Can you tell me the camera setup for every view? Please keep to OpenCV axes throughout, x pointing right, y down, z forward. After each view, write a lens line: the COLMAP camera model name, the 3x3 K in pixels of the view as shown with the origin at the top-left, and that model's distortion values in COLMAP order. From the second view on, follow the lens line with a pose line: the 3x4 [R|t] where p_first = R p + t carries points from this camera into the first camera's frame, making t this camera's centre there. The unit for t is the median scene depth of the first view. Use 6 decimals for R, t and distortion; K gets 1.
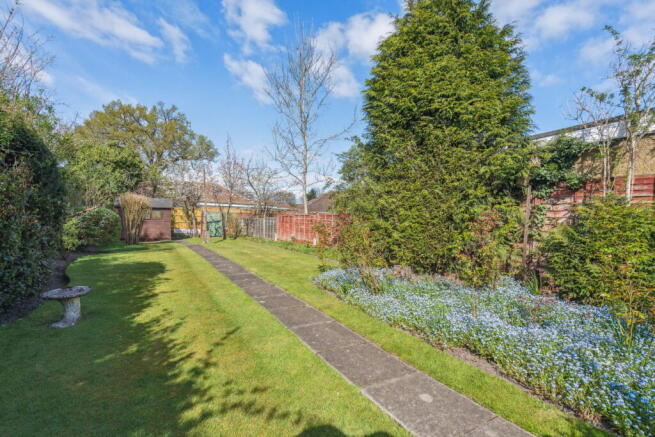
lens RADIAL K [[300.6, 0, 326.4], [0, 300.6, 223.4], [0, 0, 1]] dist [0.001076, 0.000395]
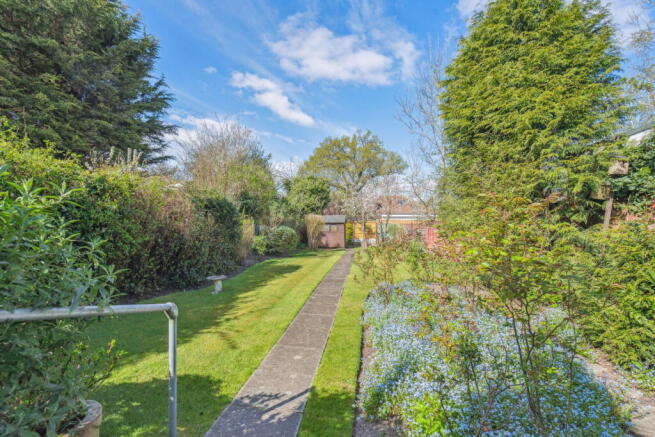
lens RADIAL K [[317.4, 0, 328.6], [0, 317.4, 217.9], [0, 0, 1]] dist [0.001122, 0.000266]
pose [[0.764945, -0.031367, -0.643331, 0.246075], [0.008912, 0.999233, -0.038122, -0.019565], [0.644034, 0.023428, 0.764638, -0.038577]]
